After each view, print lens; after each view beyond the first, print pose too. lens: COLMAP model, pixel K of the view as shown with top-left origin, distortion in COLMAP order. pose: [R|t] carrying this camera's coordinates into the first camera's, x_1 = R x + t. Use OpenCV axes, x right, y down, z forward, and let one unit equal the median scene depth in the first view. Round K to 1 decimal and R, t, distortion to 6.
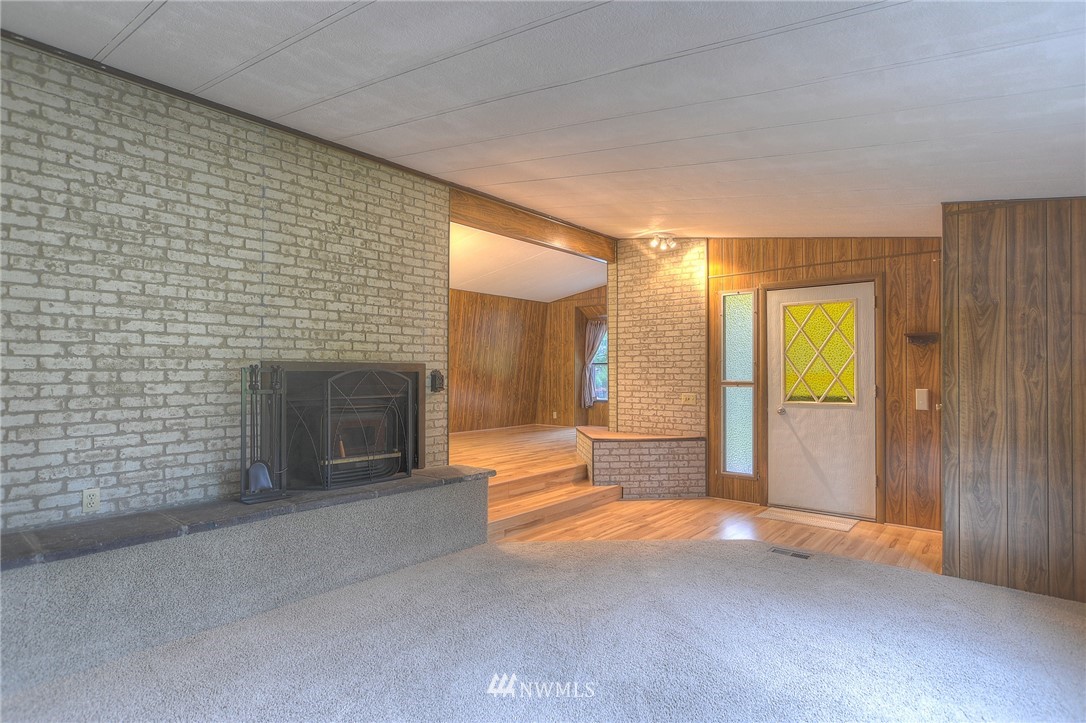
lens RADIAL K [[556.3, 0, 543.0], [0, 556.3, 361.5], [0, 0, 1]] dist [0.001020, 0.000657]
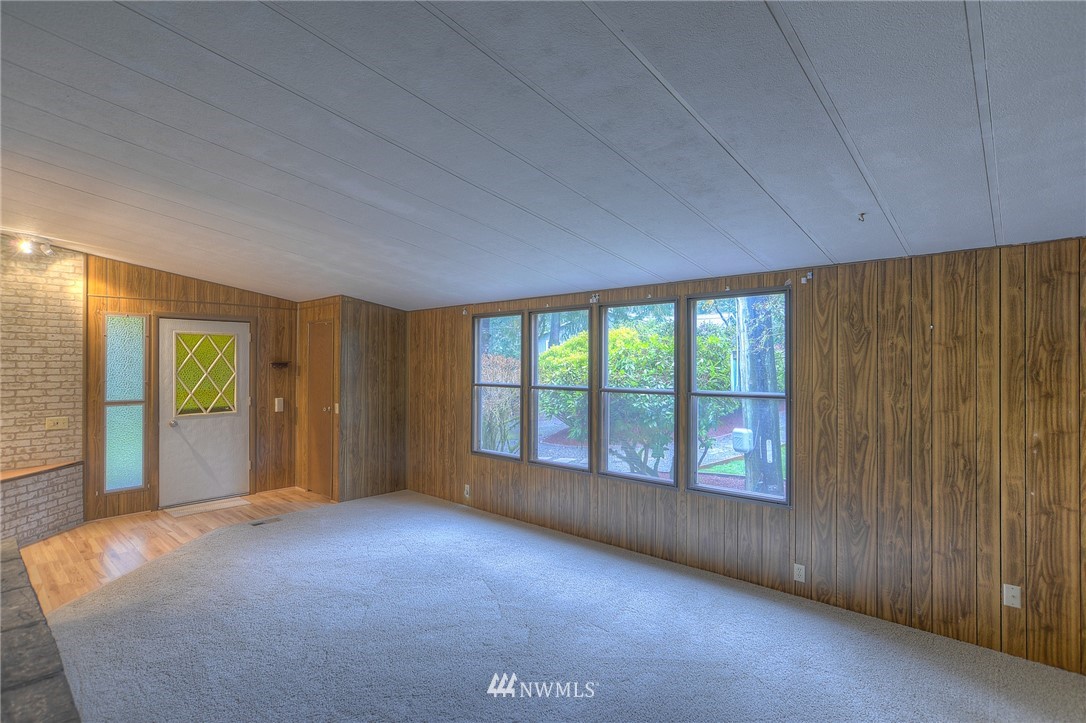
lens RADIAL K [[556.3, 0, 543.0], [0, 556.3, 361.5], [0, 0, 1]] dist [0.001020, 0.000657]
pose [[0.041063, -0.003009, 0.999152, -0.677336], [-0.021477, 0.999762, 0.003894, -0.059960], [-0.998926, -0.021619, 0.040989, 0.180628]]
